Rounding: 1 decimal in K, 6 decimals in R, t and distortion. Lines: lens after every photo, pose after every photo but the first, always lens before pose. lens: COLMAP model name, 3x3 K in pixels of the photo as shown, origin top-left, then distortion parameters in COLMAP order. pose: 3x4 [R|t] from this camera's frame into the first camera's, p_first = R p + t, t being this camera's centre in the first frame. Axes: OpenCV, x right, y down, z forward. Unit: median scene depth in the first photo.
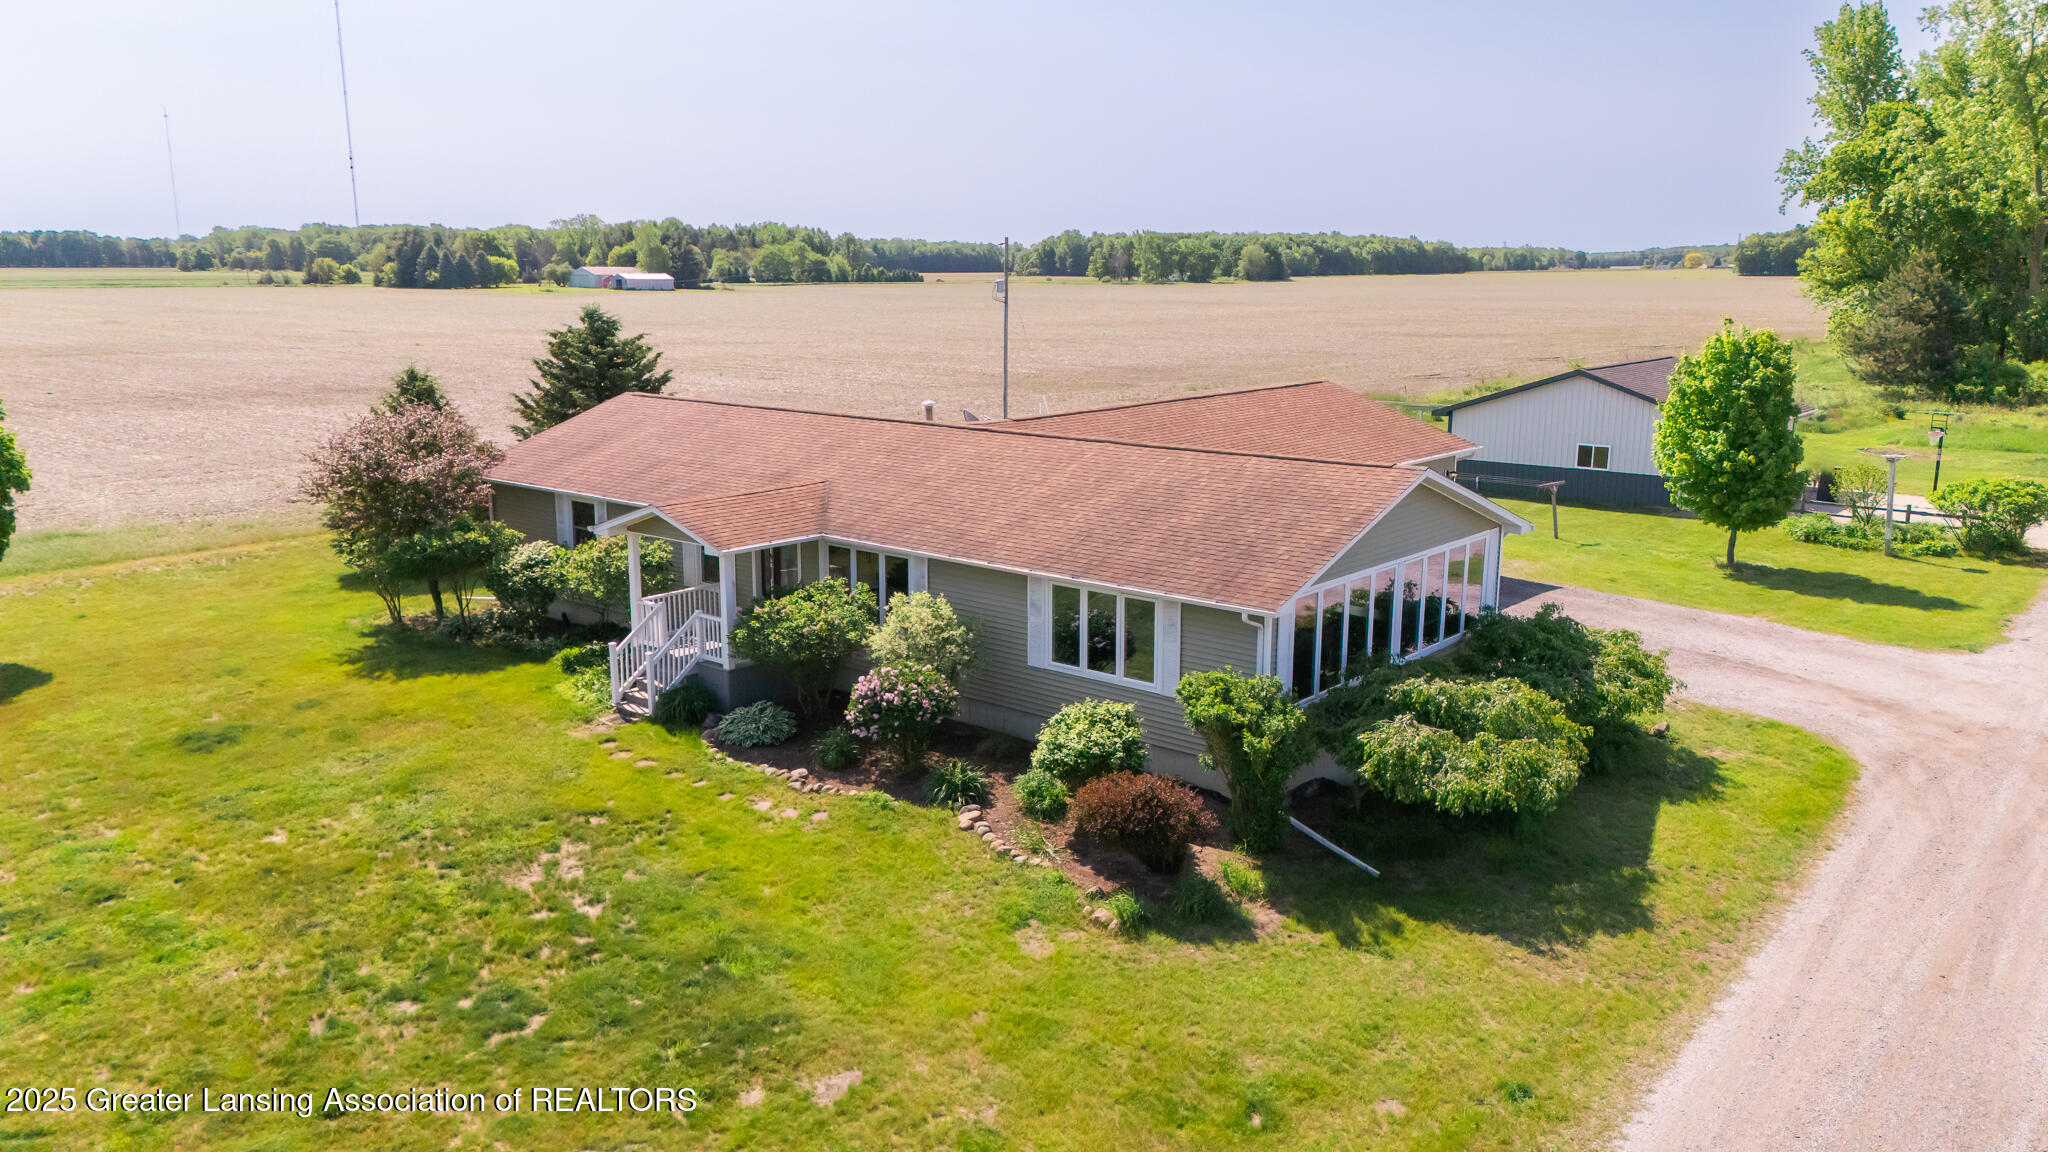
lens RADIAL K [[1484.4, 0, 1001.7], [0, 1484.4, 577.4], [0, 0, 1]] dist [0.039616, -0.001357]
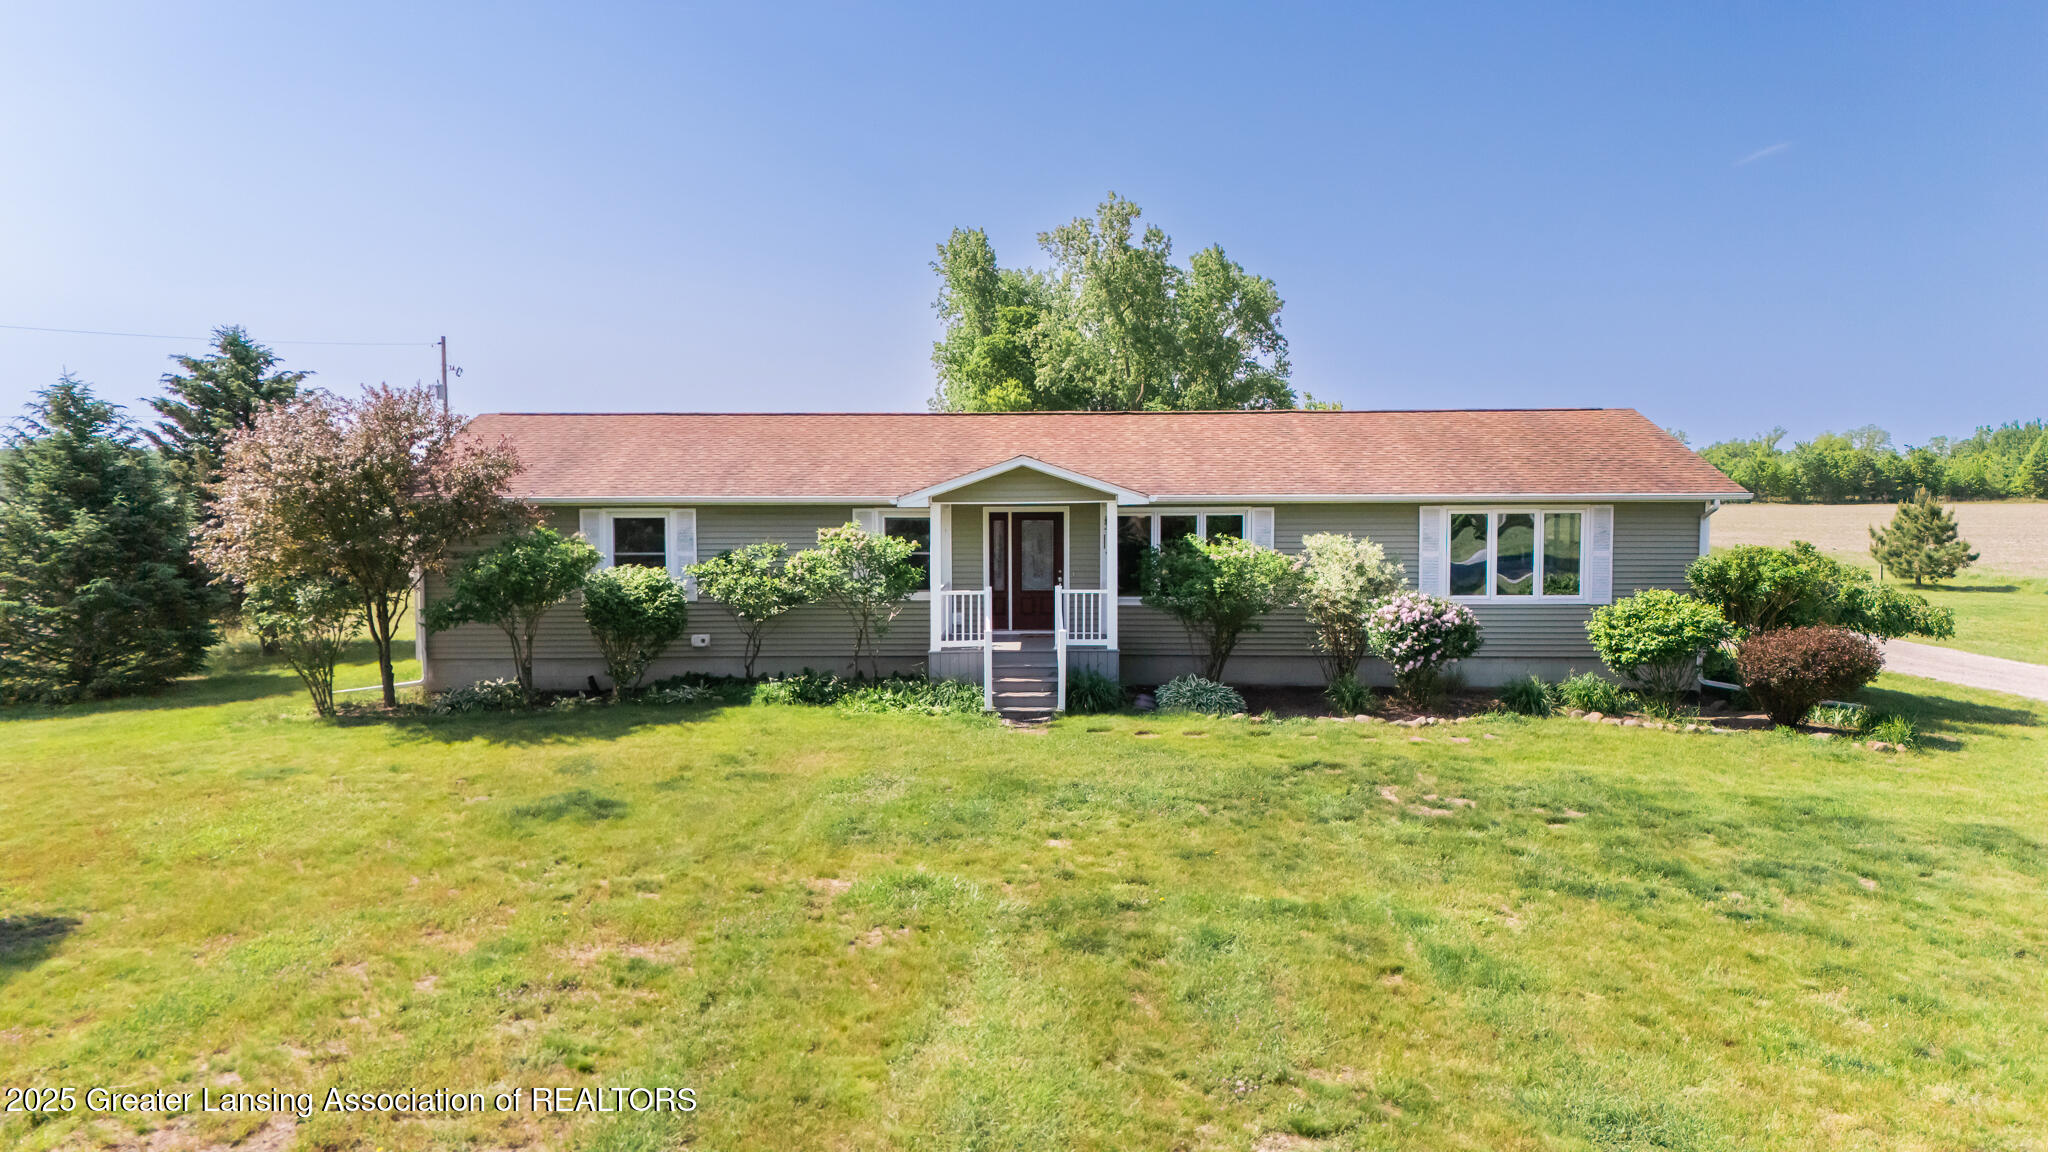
lens RADIAL K [[1484.4, 0, 1001.7], [0, 1484.4, 577.4], [0, 0, 1]] dist [0.039616, -0.001357]
pose [[0.780452, -0.039171, 0.623987, -0.218350], [0.135430, 0.984931, -0.107559, 0.030936], [-0.610371, 0.168451, 0.773997, 0.114575]]
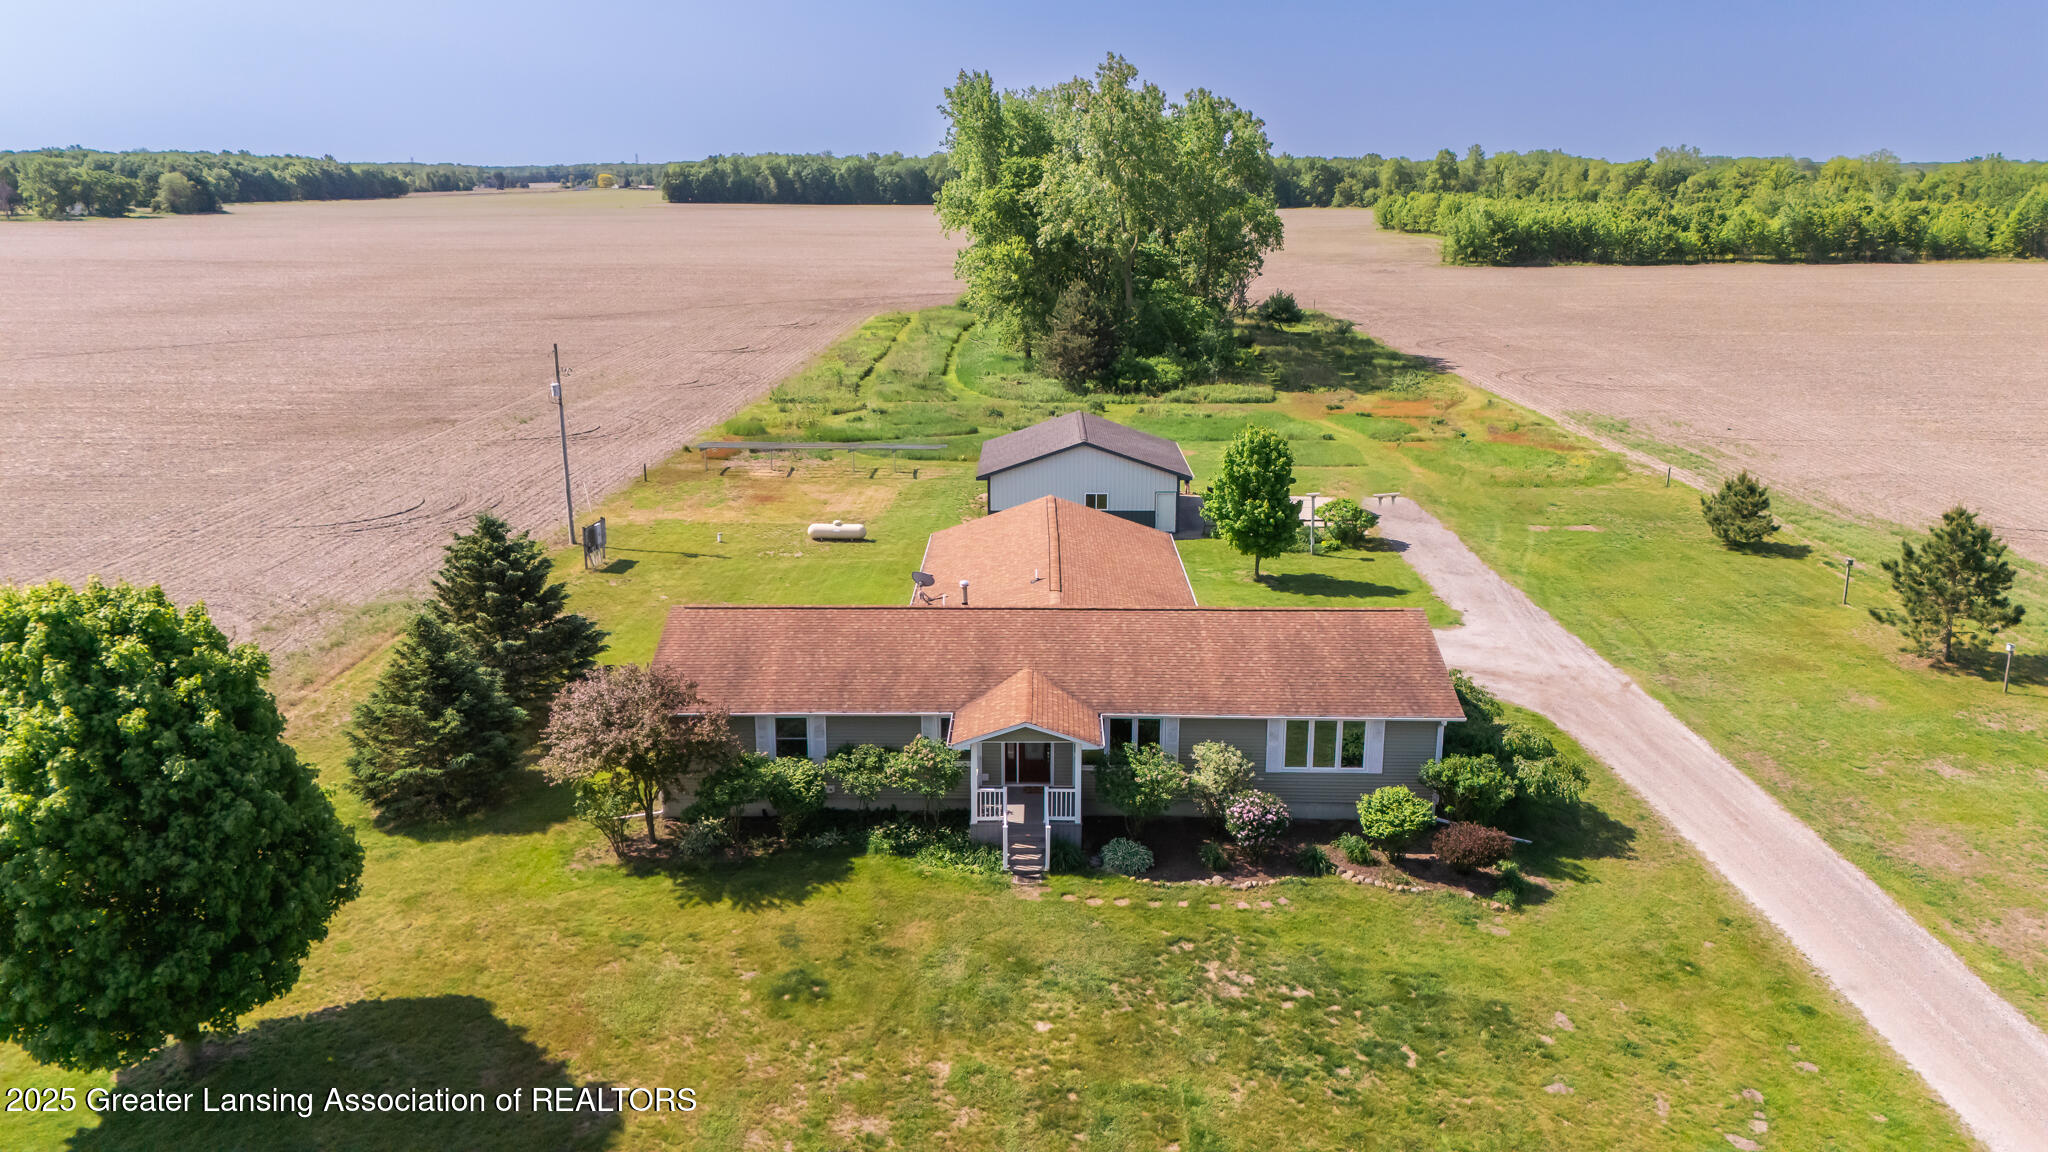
lens RADIAL K [[1484.4, 0, 1001.7], [0, 1484.4, 577.4], [0, 0, 1]] dist [0.039616, -0.001357]
pose [[0.781056, -0.162775, 0.602873, -0.309697], [0.132210, 0.986648, 0.095109, -0.092063], [-0.610305, 0.005421, 0.792148, -0.023919]]
